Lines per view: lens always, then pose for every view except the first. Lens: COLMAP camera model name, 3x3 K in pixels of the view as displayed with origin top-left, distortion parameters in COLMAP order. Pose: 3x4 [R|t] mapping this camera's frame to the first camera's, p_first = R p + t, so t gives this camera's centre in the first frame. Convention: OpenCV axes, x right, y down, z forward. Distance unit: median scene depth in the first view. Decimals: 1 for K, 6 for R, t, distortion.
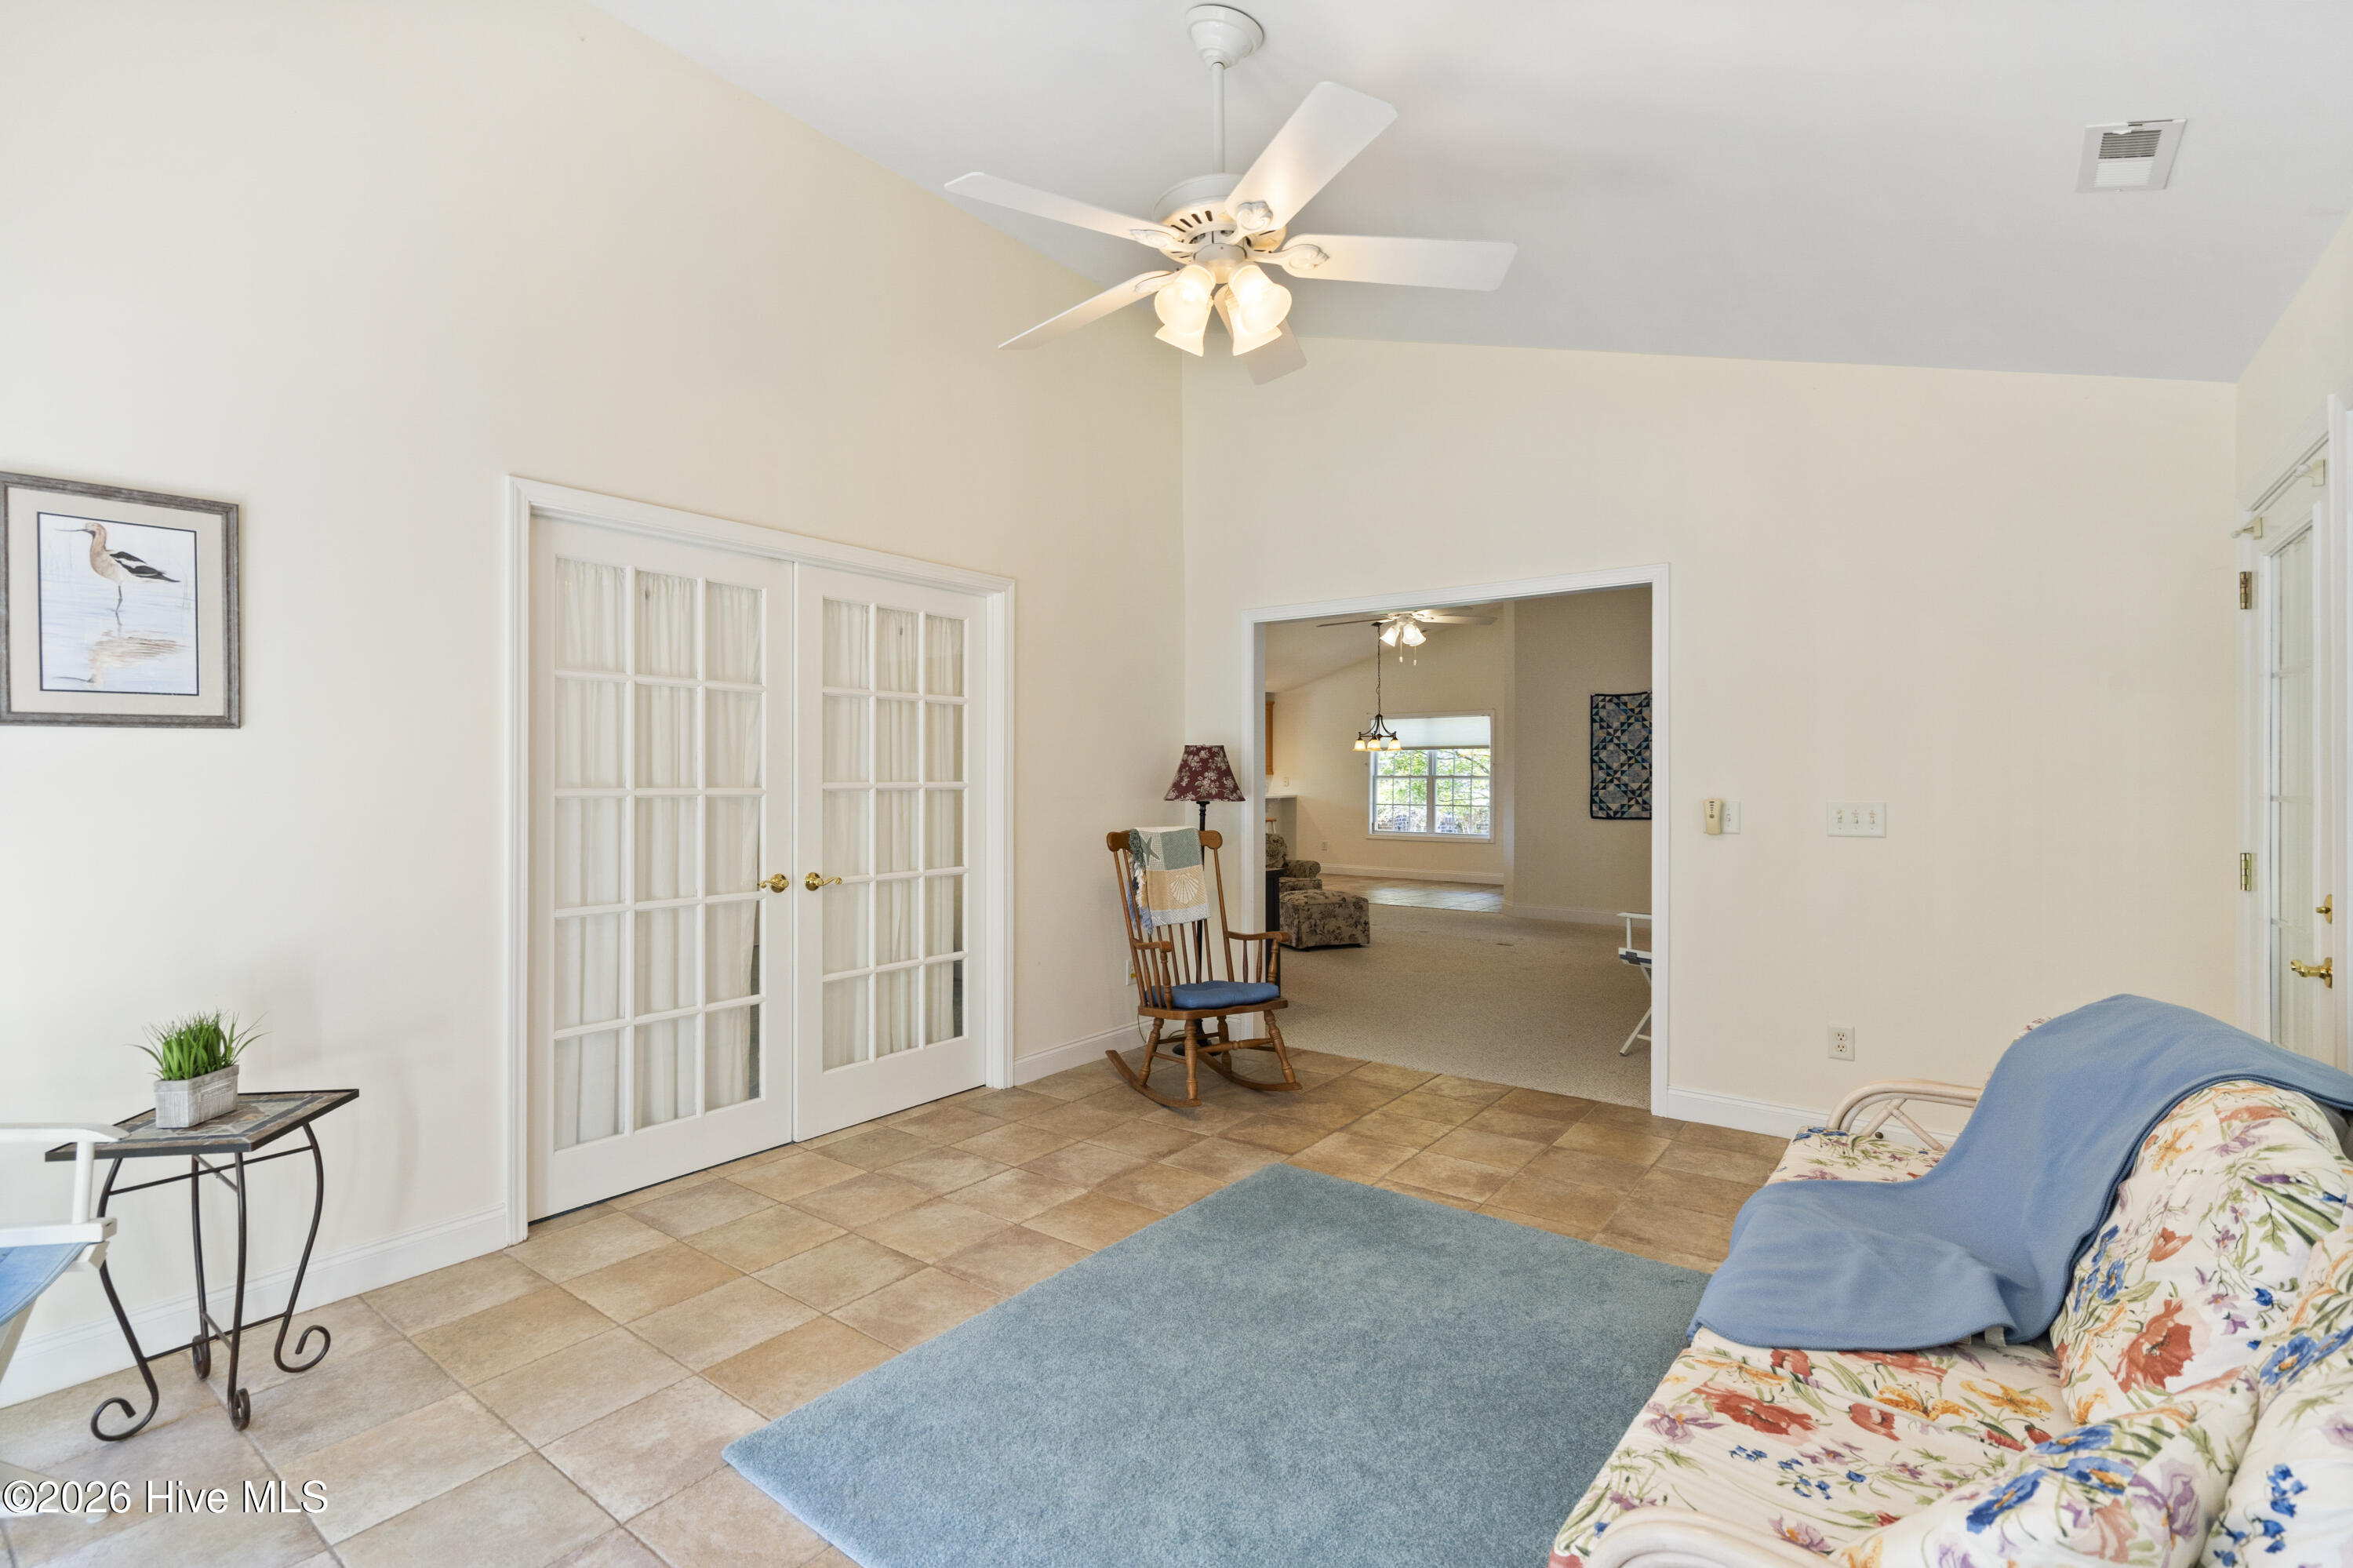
lens RADIAL K [[1081.2, 0, 1154.0], [0, 1081.2, 784.5], [0, 0, 1]] dist [-0.000952, 0.000271]
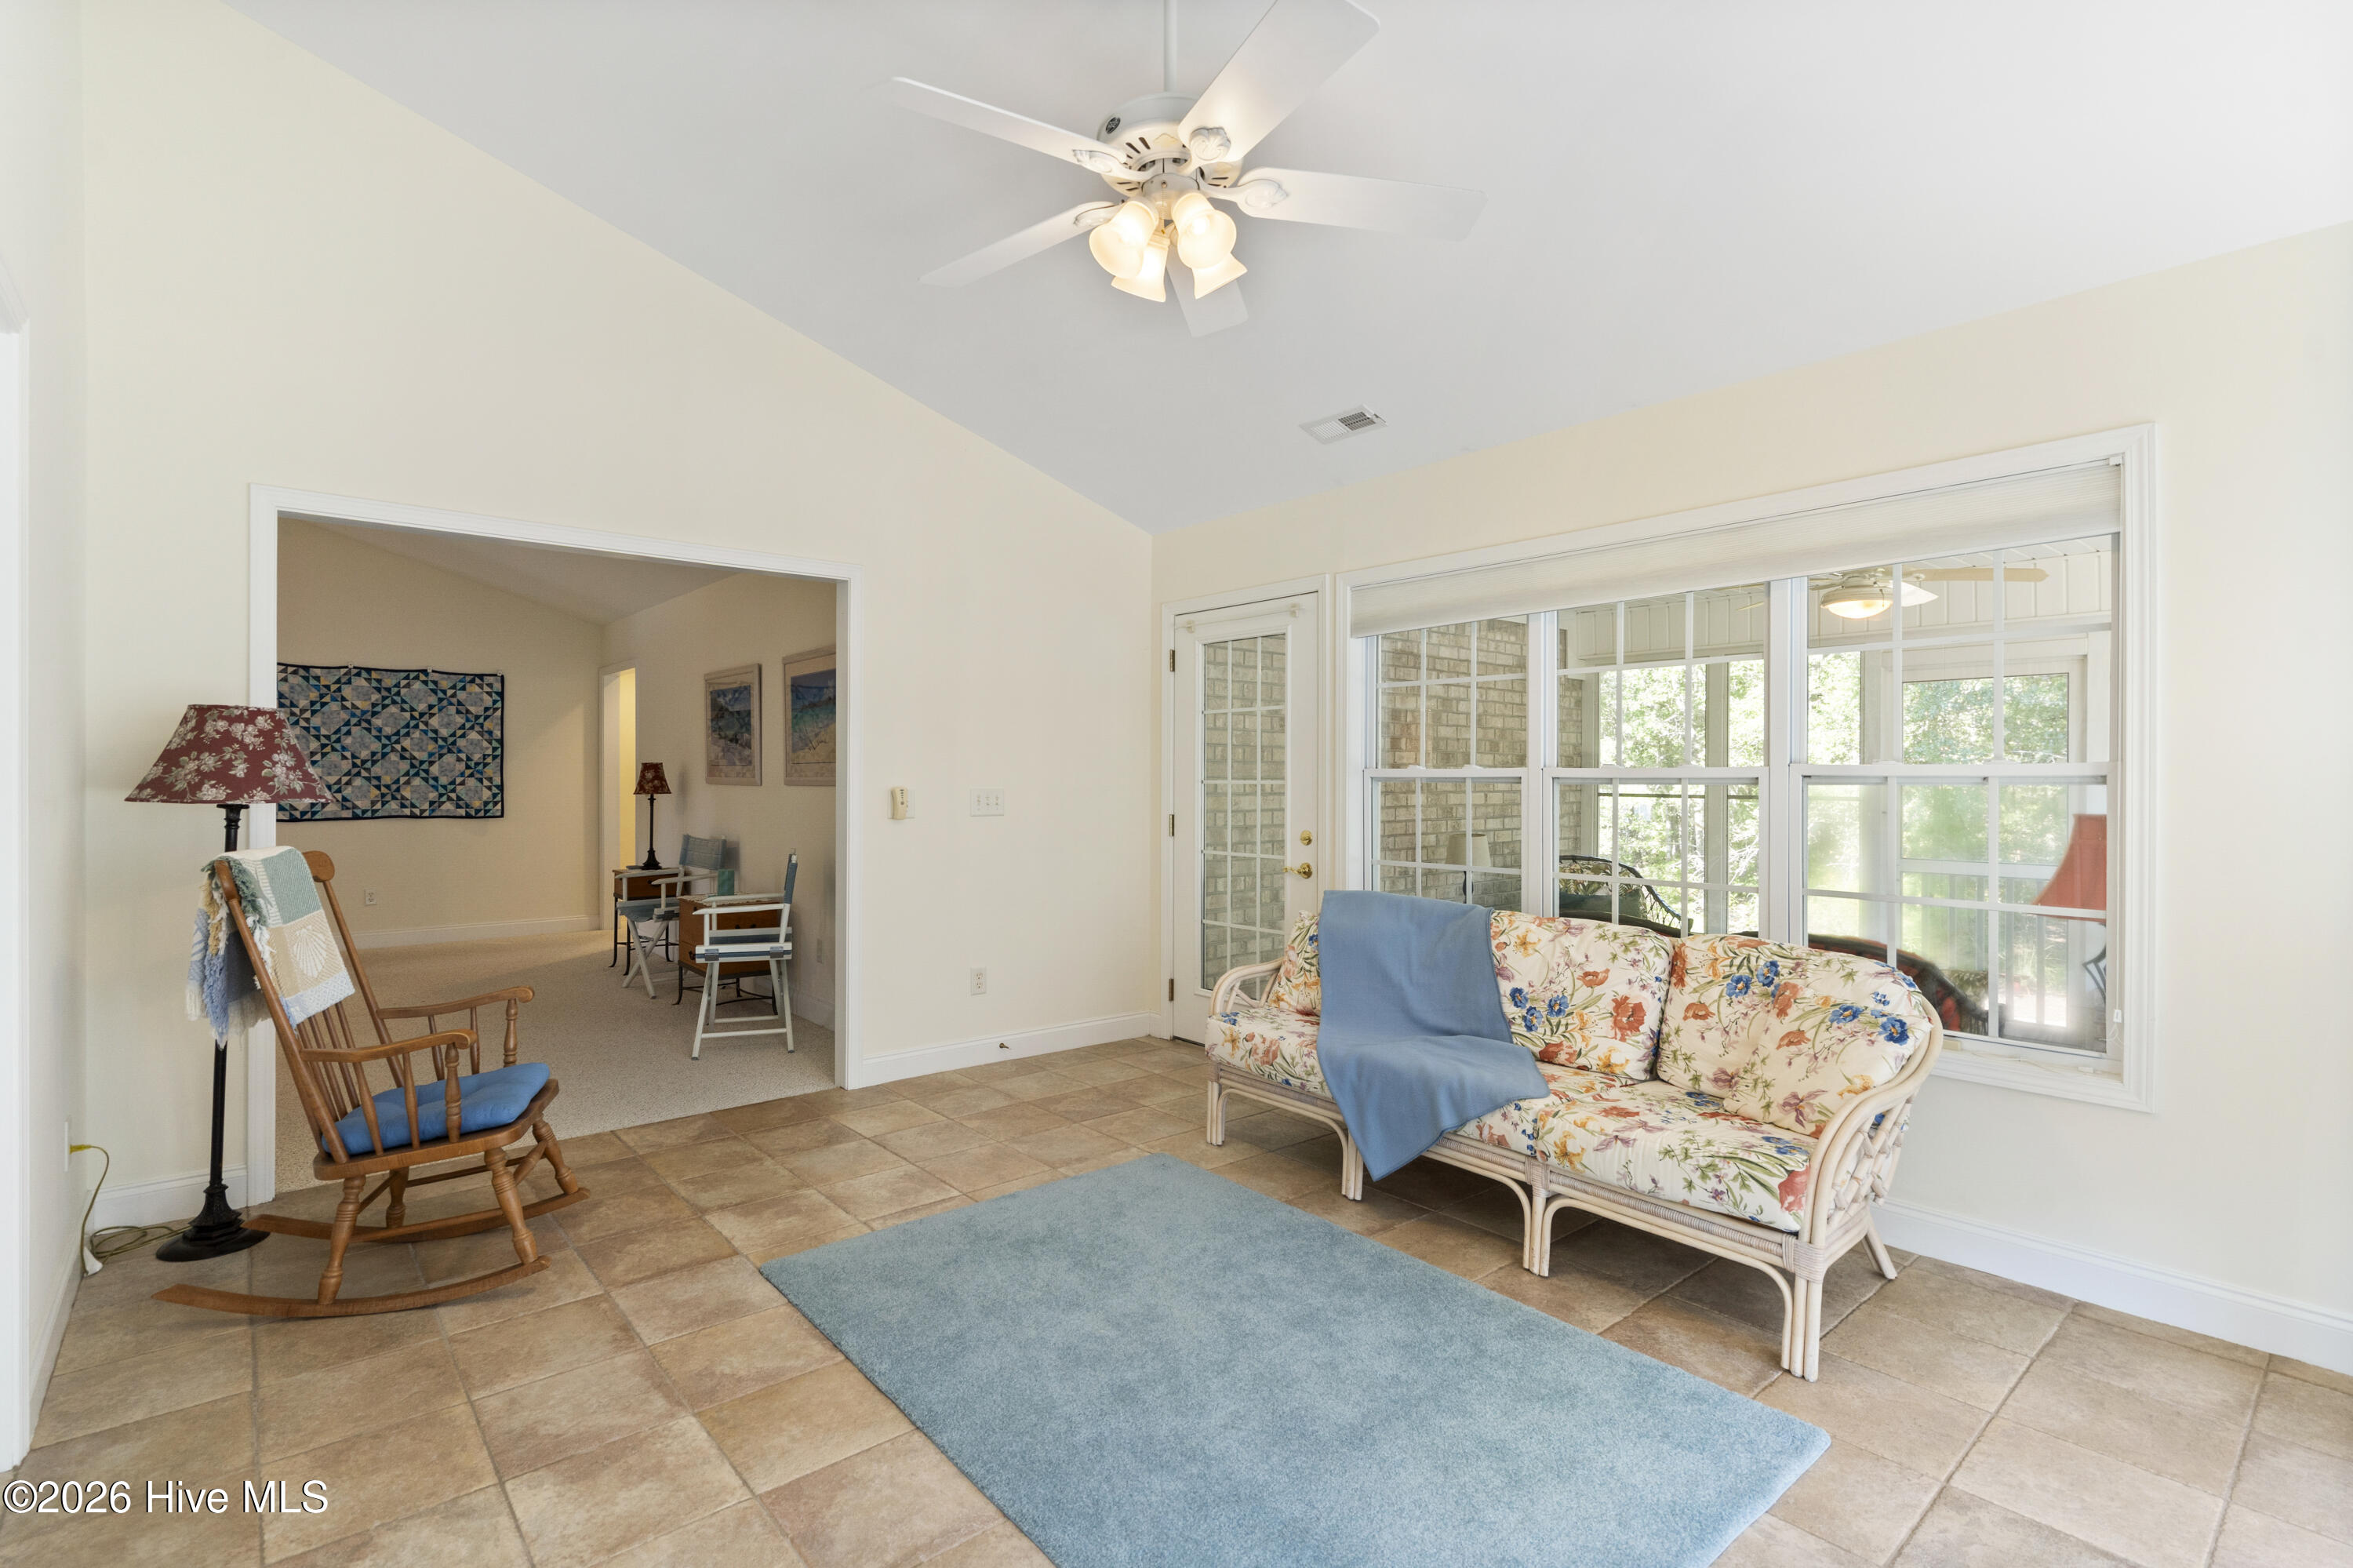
lens RADIAL K [[1081.2, 0, 1154.0], [0, 1081.2, 784.5], [0, 0, 1]] dist [-0.000952, 0.000271]
pose [[0.220685, -0.006598, 0.975323, -0.536658], [0.003372, 0.999976, 0.006002, 0.005041], [-0.975339, 0.001964, 0.220702, 0.523923]]
